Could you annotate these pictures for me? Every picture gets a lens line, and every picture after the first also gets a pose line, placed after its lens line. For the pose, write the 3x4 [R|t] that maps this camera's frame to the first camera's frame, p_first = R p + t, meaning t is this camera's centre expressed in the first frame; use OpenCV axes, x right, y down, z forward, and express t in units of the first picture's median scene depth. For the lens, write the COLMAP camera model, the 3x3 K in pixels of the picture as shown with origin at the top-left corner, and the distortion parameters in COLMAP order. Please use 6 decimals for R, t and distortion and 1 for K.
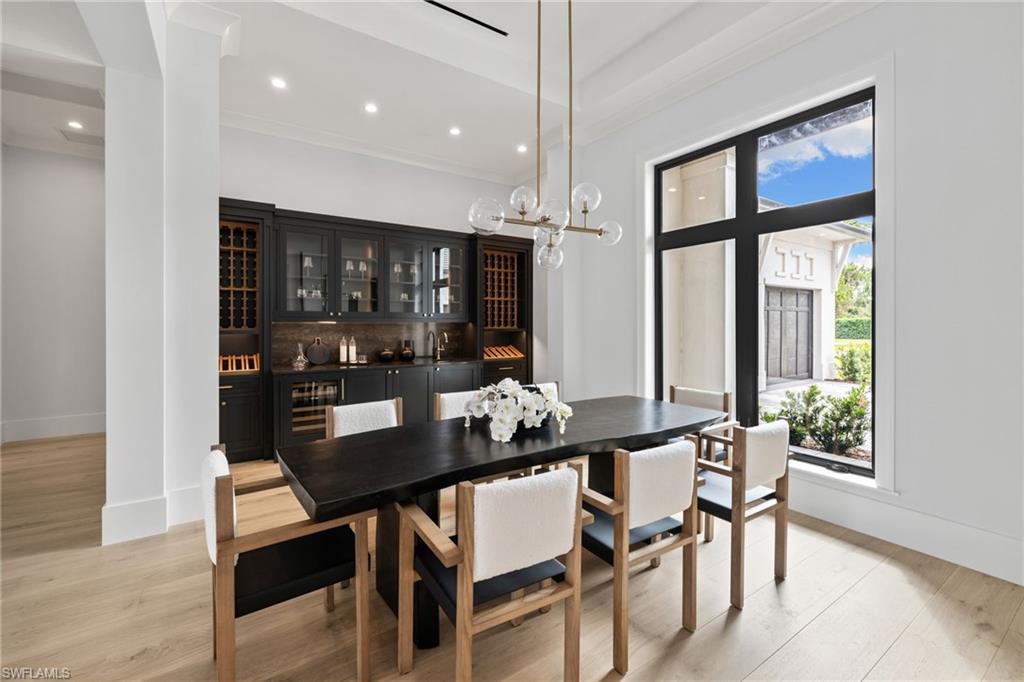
lens RADIAL K [[428.4, 0, 505.6], [0, 428.4, 324.2], [0, 0, 1]] dist [0.000235, 0.000068]
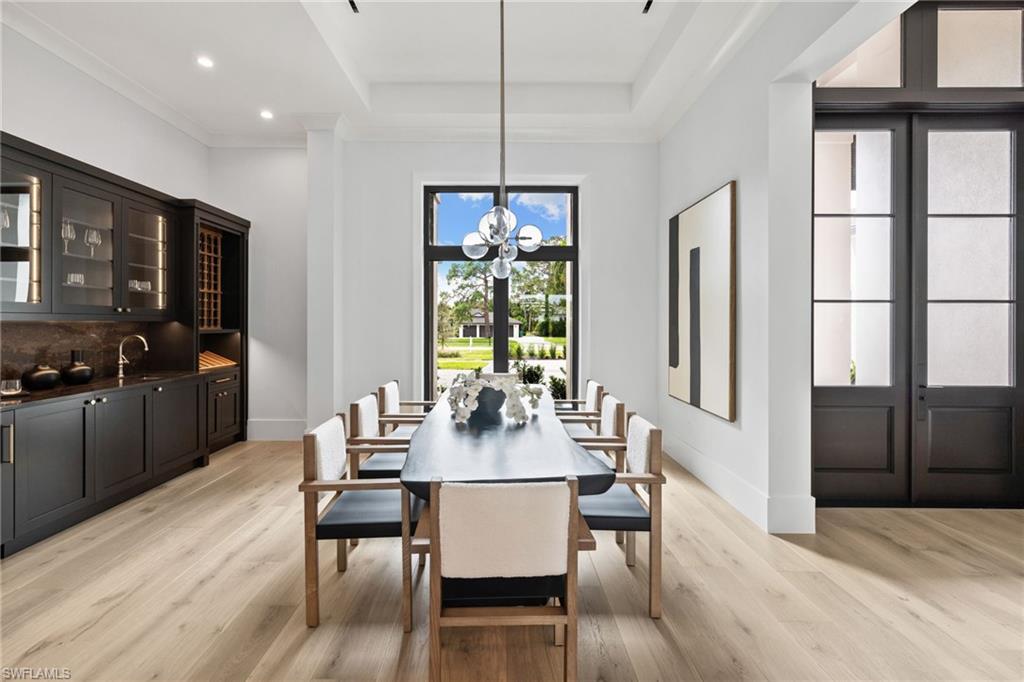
lens RADIAL K [[437.6, 0, 500.6], [0, 437.6, 322.1], [0, 0, 1]] dist [0.000899, 0.000135]
pose [[0.550824, 0.003597, 0.834614, -0.396021], [0.000240, 0.999990, -0.004468, 0.000529], [-0.834621, 0.002661, 0.550818, 0.138951]]
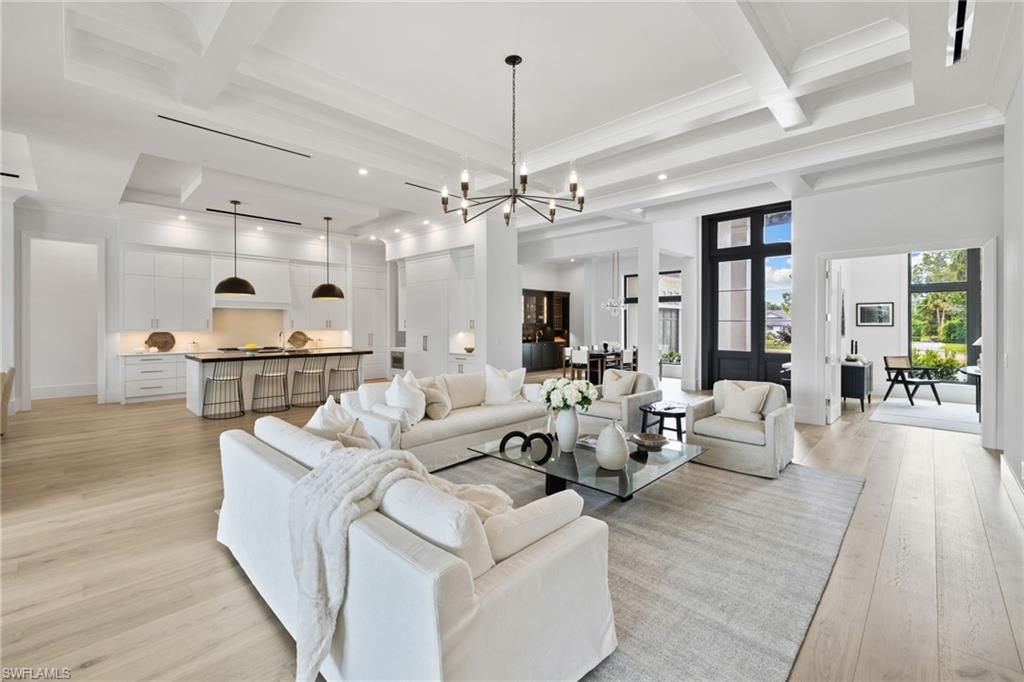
lens RADIAL K [[428.4, 0, 505.6], [0, 428.4, 324.2], [0, 0, 1]] dist [0.000235, 0.000068]
pose [[0.976553, 0.001571, 0.215270, -0.859586], [-0.000697, 0.999991, -0.004134, -0.009150], [-0.215275, 0.003887, 0.976546, -1.362501]]
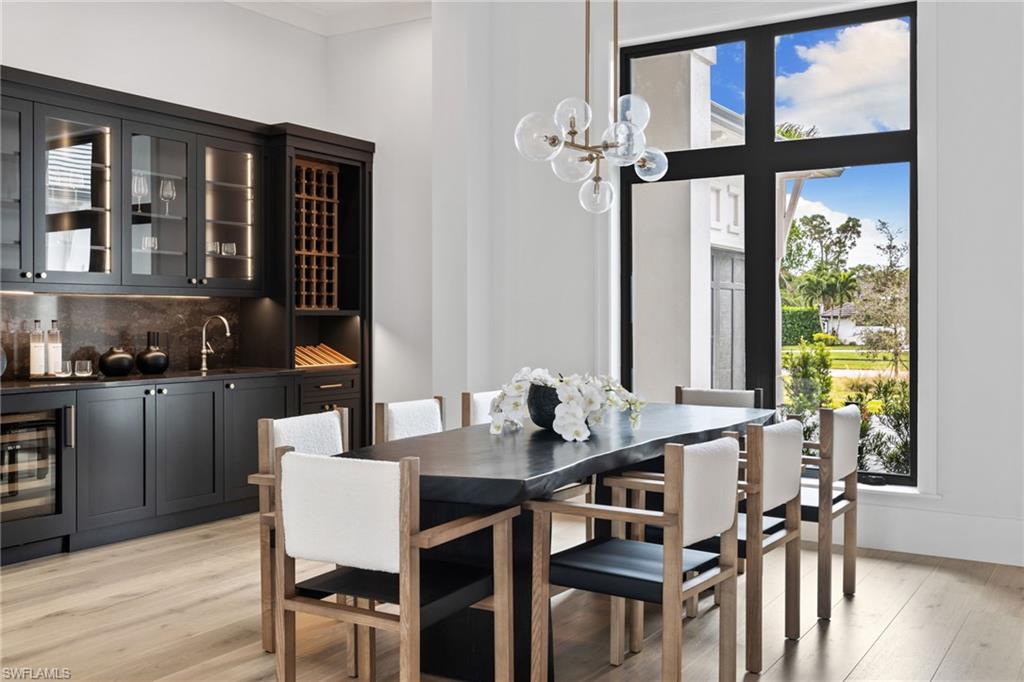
lens RADIAL K [[994.1, 0, 501.2], [0, 994.1, 316.4], [0, 0, 1]] dist [0.003742, 0.003523]
pose [[0.910797, 0.000803, 0.412853, -0.318371], [0.000879, 0.999992, -0.003883, 0.023407], [-0.412853, 0.003899, 0.910790, -0.199448]]
